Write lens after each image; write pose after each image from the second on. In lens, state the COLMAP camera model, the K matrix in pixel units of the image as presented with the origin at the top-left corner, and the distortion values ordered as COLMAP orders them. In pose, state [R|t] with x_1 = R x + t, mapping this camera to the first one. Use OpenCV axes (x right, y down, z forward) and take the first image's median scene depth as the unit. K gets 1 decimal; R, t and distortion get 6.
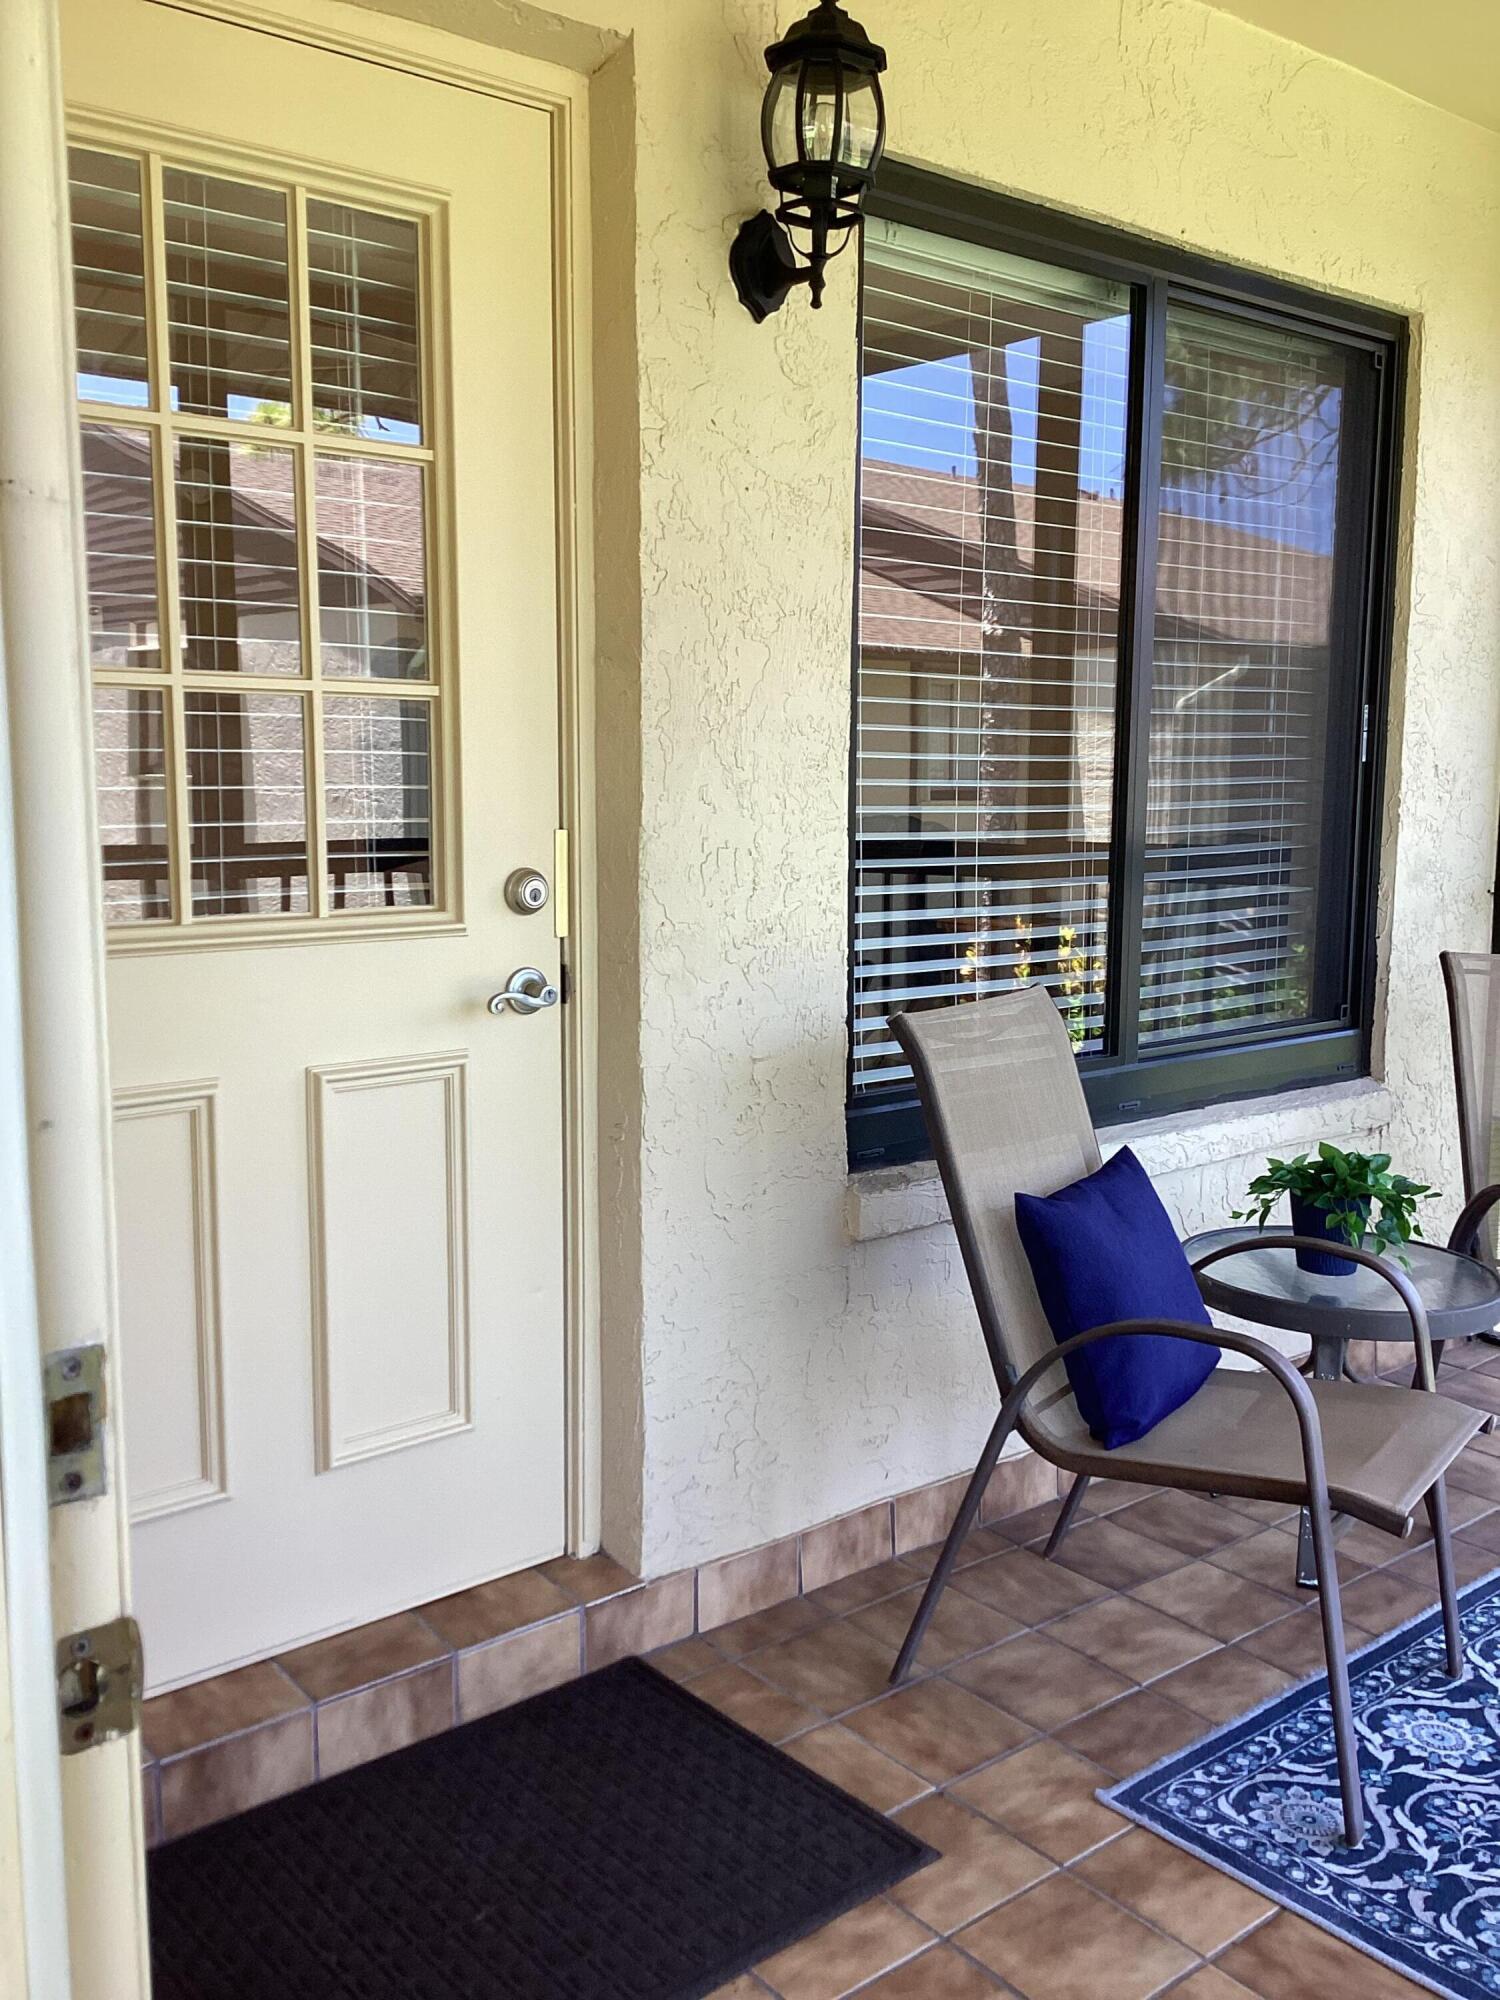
lens RADIAL K [[1797.6, 0, 768.2], [0, 1797.6, 988.2], [0, 0, 1]] dist [0.129776, -0.243601]
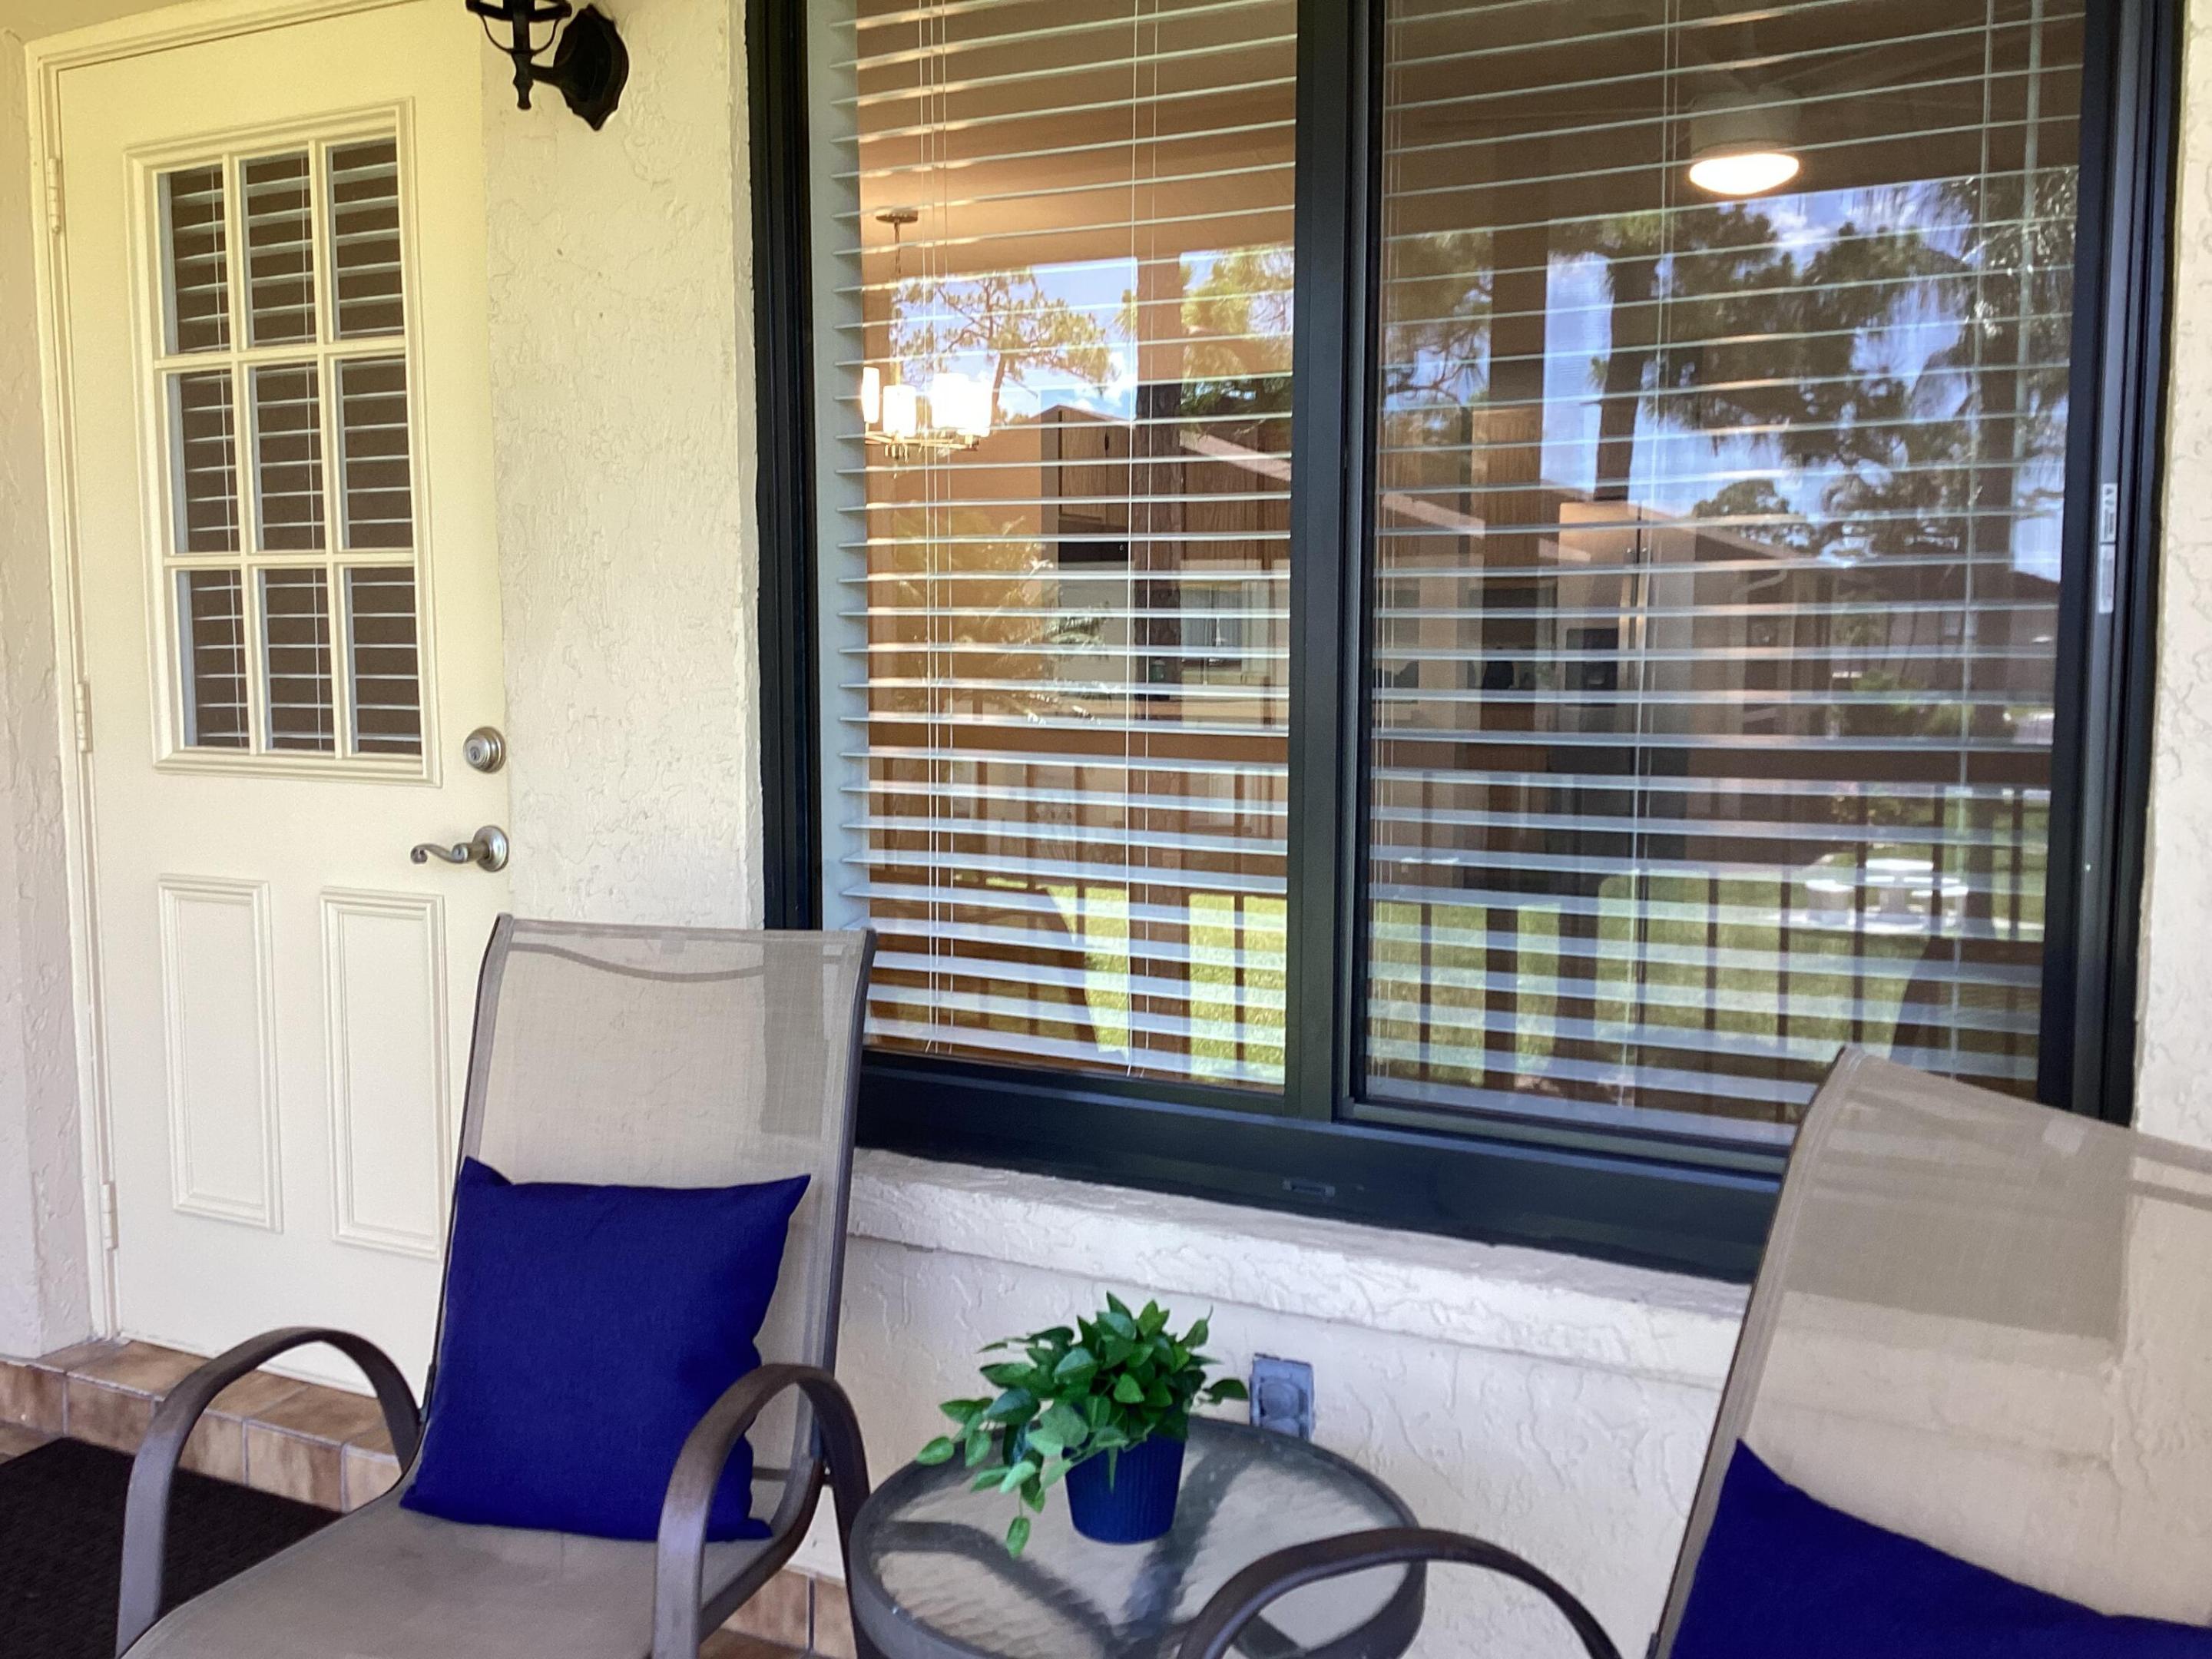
lens RADIAL K [[1988.2, 0, 1101.2], [0, 1988.2, 838.6], [0, 0, 1]] dist [0.129776, -0.243601]
pose [[0.355627, 0.075525, -0.931571, 3.492369], [-0.118776, 0.992300, 0.035105, -0.287381], [0.927050, 0.098164, 0.361860, 3.060300]]
